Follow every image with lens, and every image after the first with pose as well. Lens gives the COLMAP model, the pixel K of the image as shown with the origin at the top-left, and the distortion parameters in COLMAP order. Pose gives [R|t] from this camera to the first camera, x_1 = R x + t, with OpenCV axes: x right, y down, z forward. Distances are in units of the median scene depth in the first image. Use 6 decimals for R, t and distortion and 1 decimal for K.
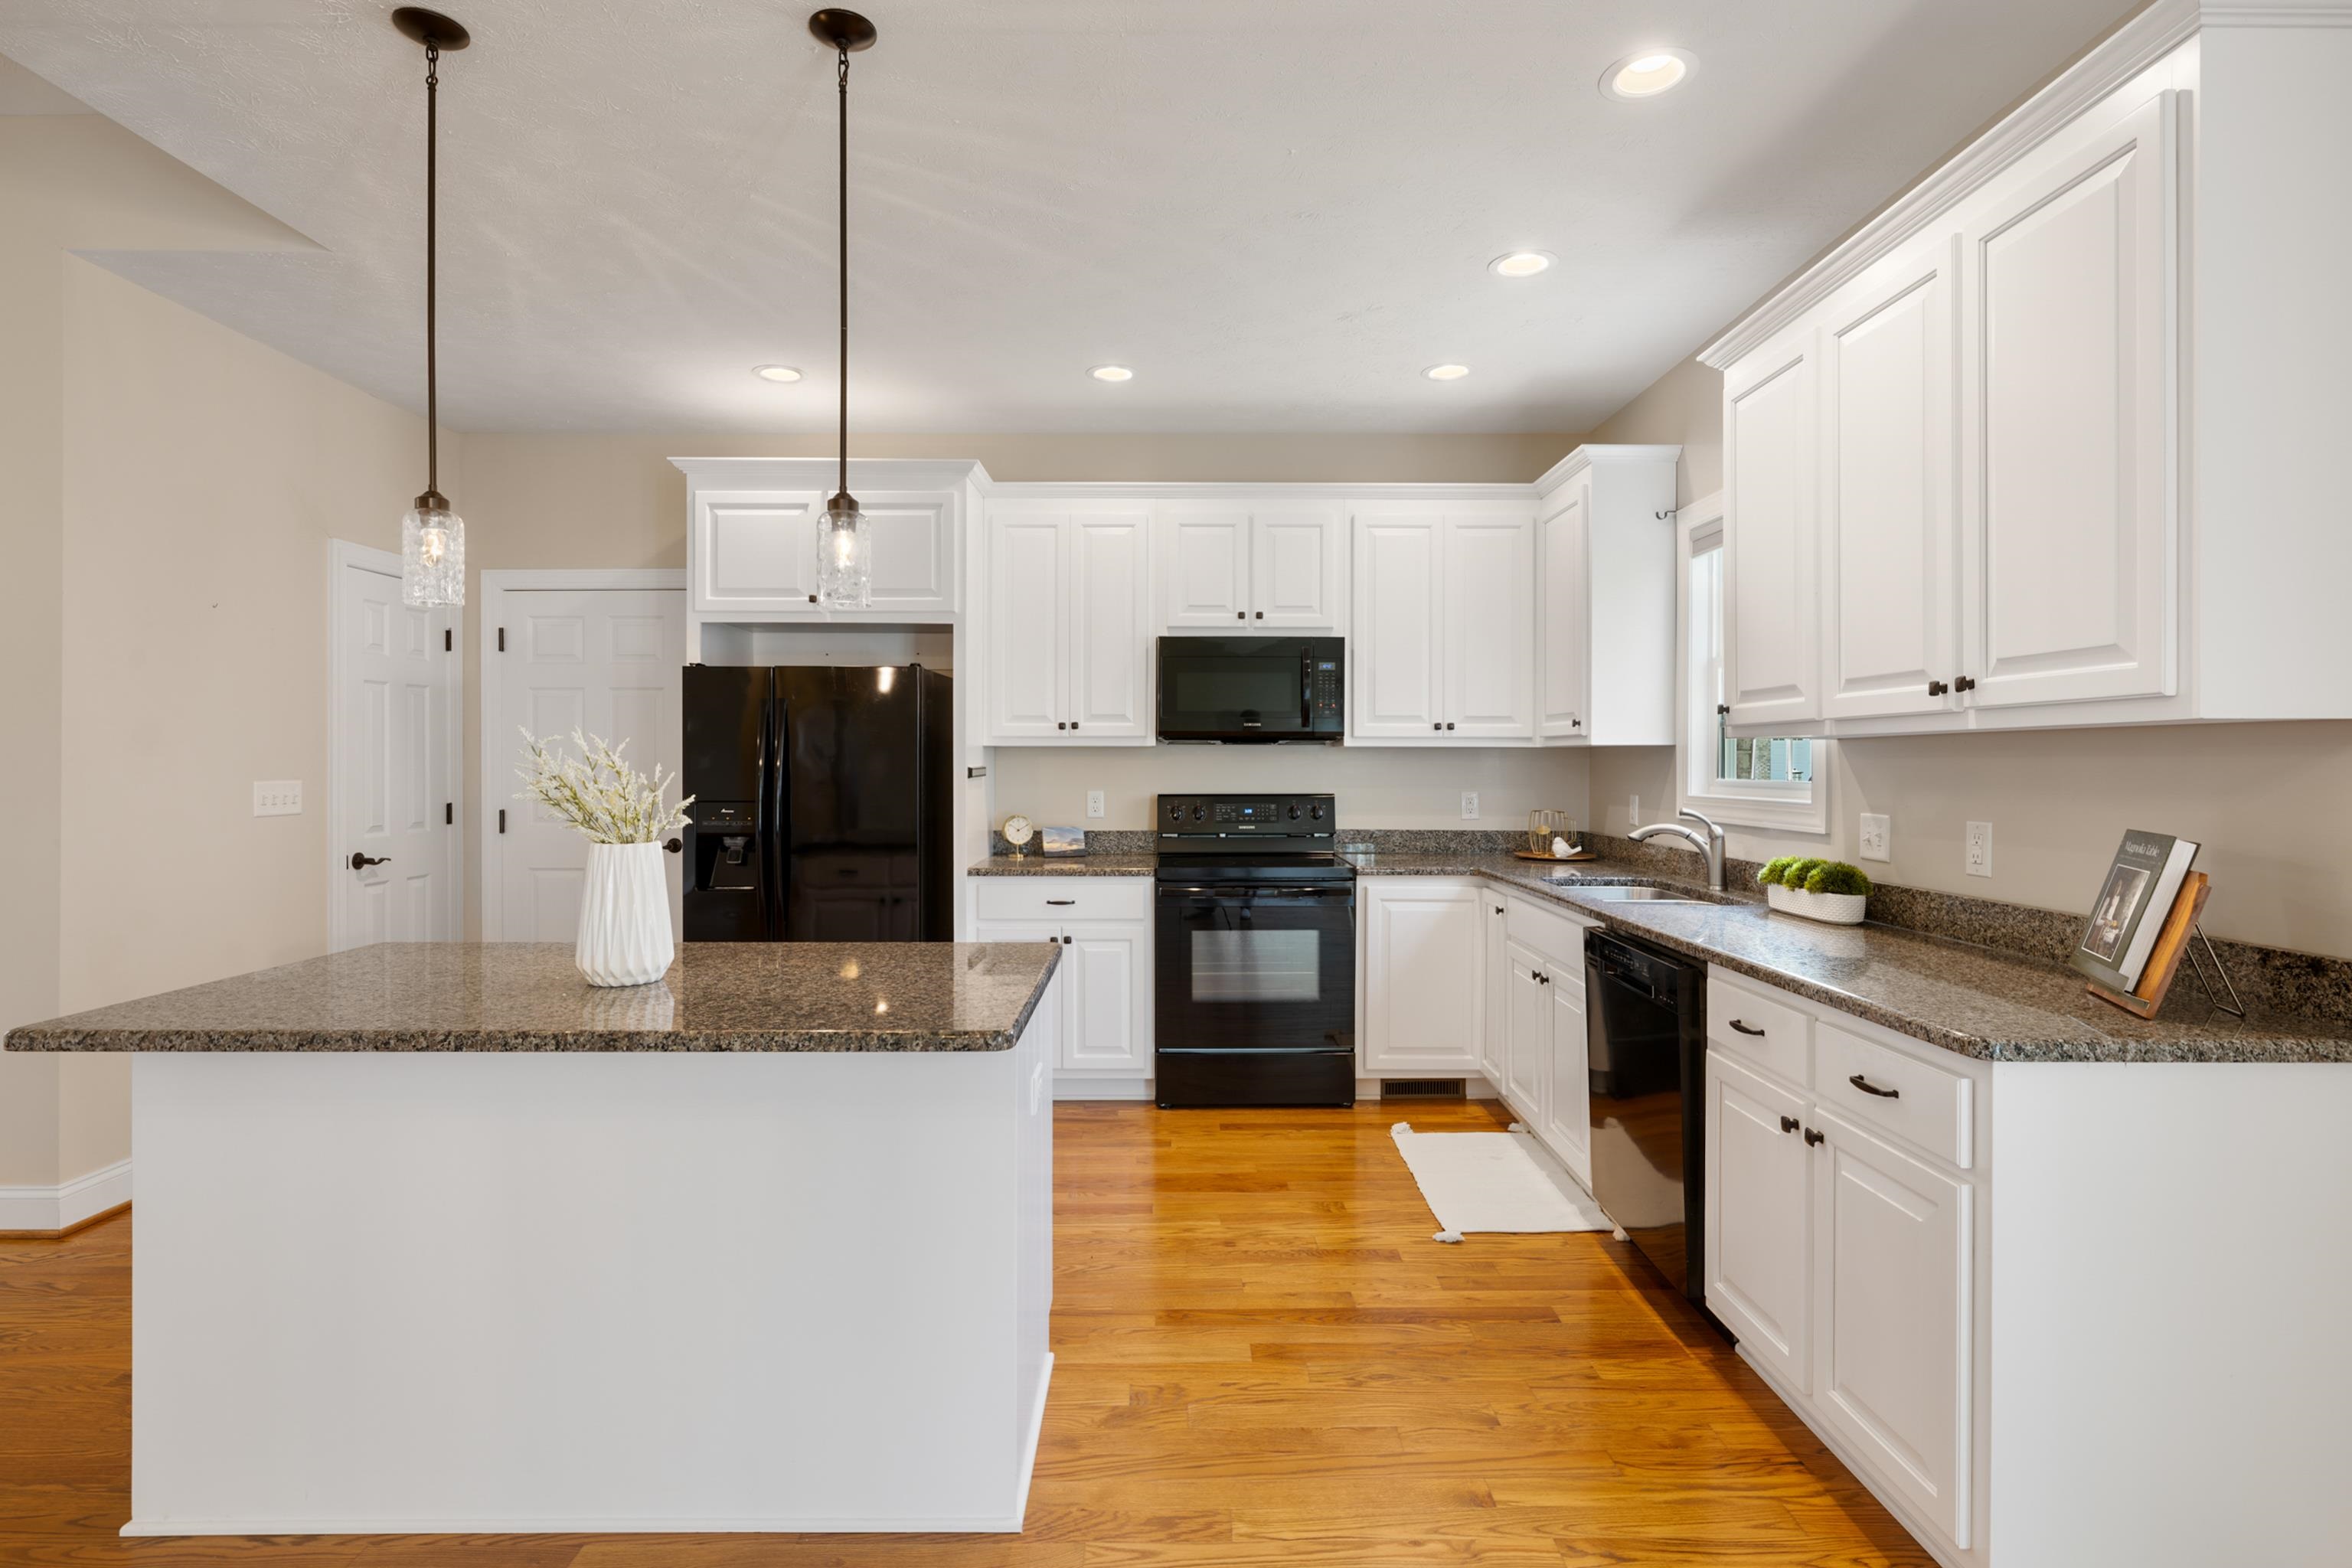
lens RADIAL K [[1153.7, 0, 1177.5], [0, 1153.7, 765.6], [0, 0, 1]] dist [-0.001715, -0.000209]
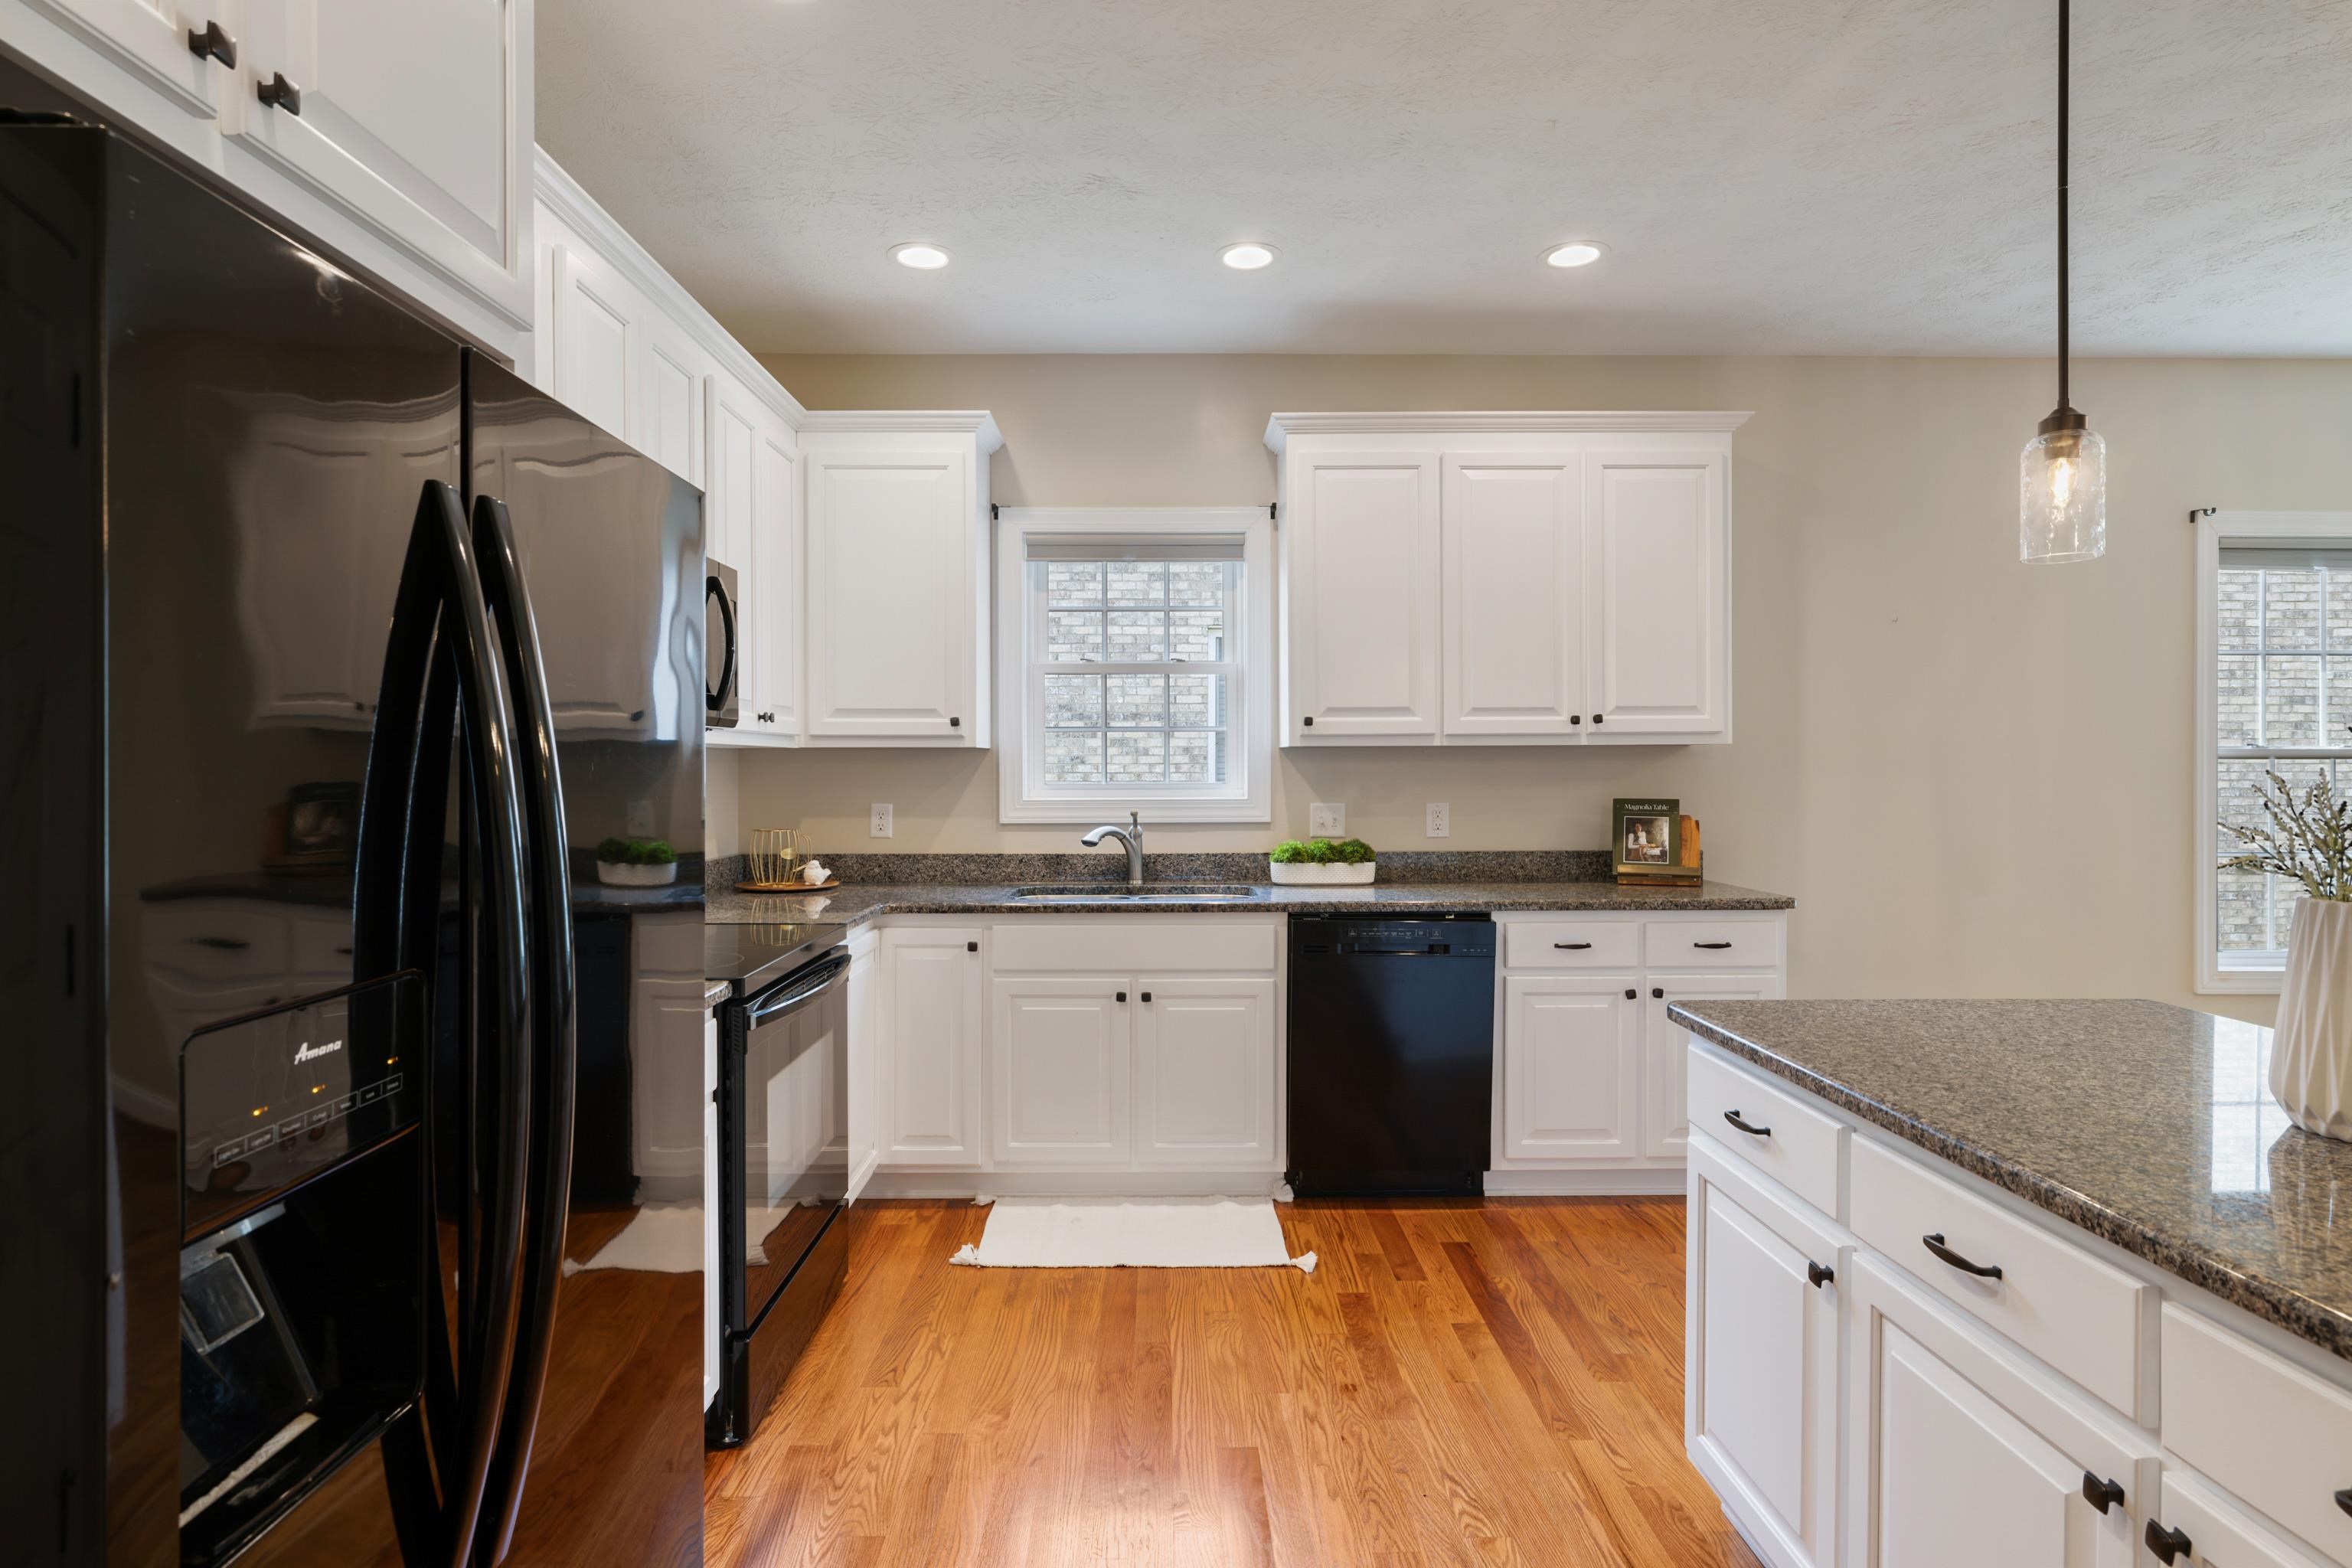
lens RADIAL K [[1204.1, 0, 1174.4], [0, 1204.1, 778.9], [0, 0, 1]] dist [-0.002207, 0.000298]
pose [[-0.010105, -0.015846, 0.999823, -0.576430], [0.006931, 0.999849, 0.015916, -0.007305], [-0.999925, 0.007090, -0.009994, 0.854435]]
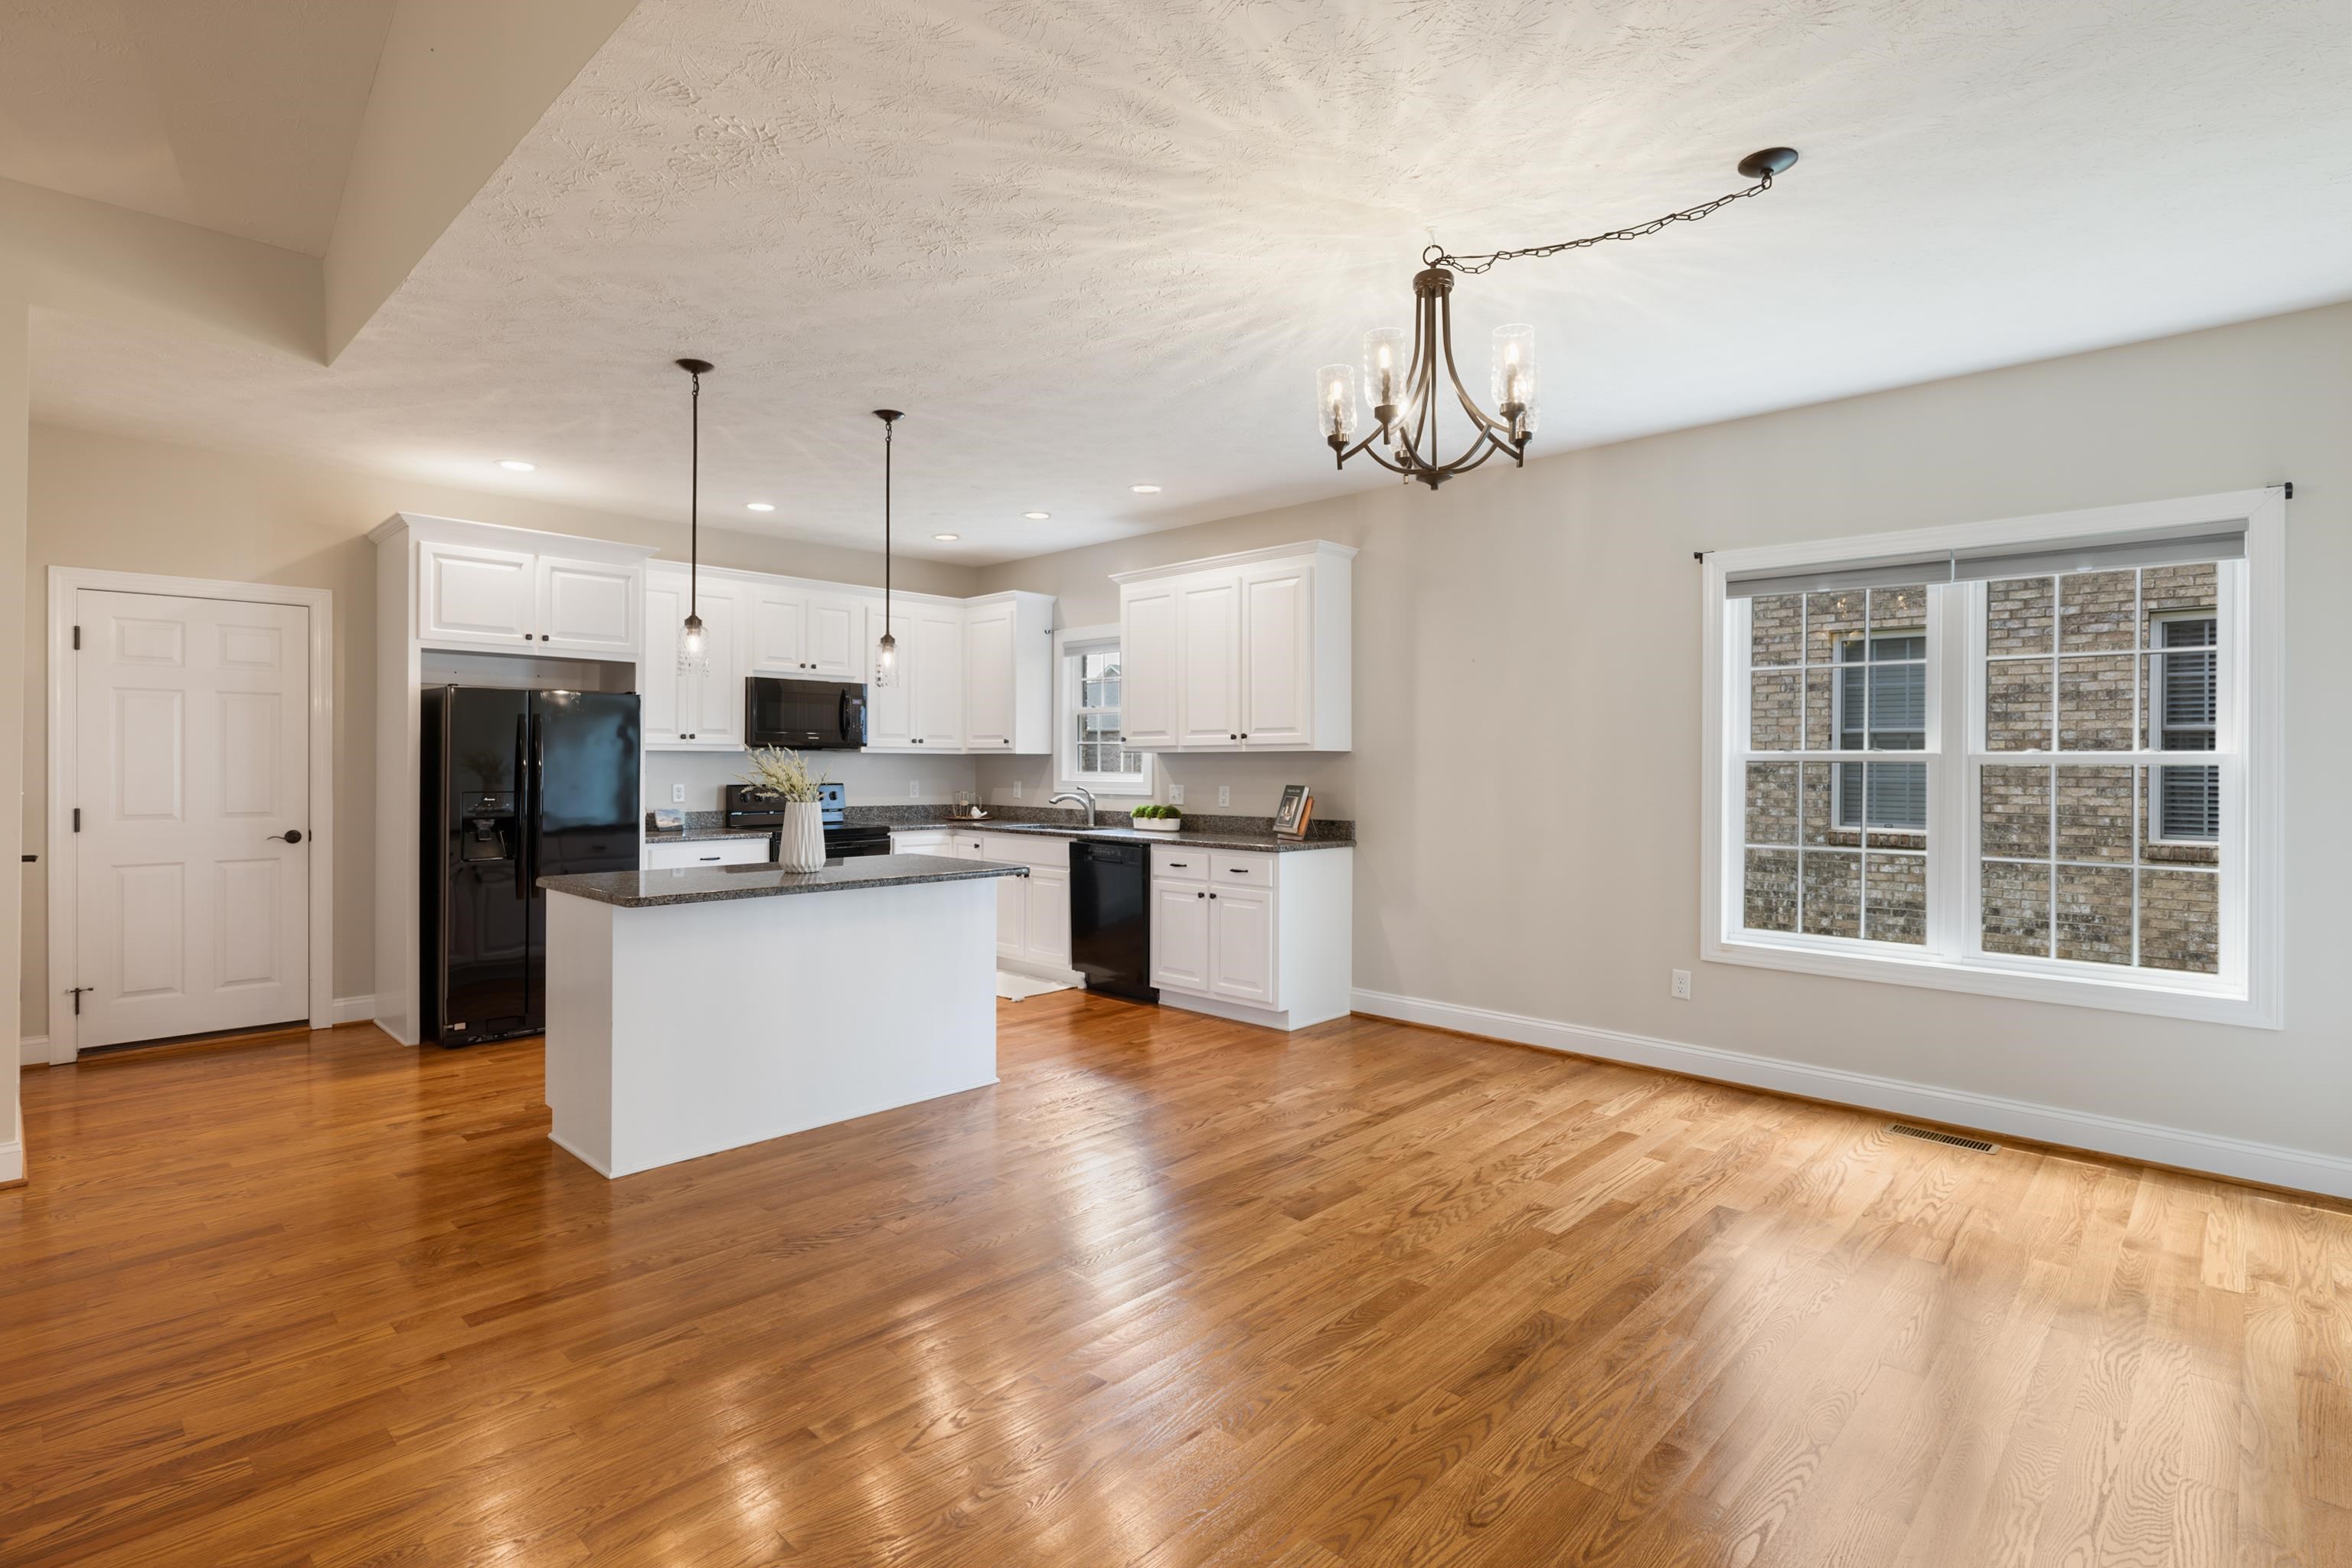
lens RADIAL K [[1138.5, 0, 1173.1], [0, 1138.5, 765.7], [0, 0, 1]] dist [-0.002926, -0.000644]
pose [[0.699248, 0.000138, 0.714880, -0.758176], [0.000191, 1.000000, -0.000380, 0.002026], [-0.714880, 0.000402, 0.699247, -0.442301]]
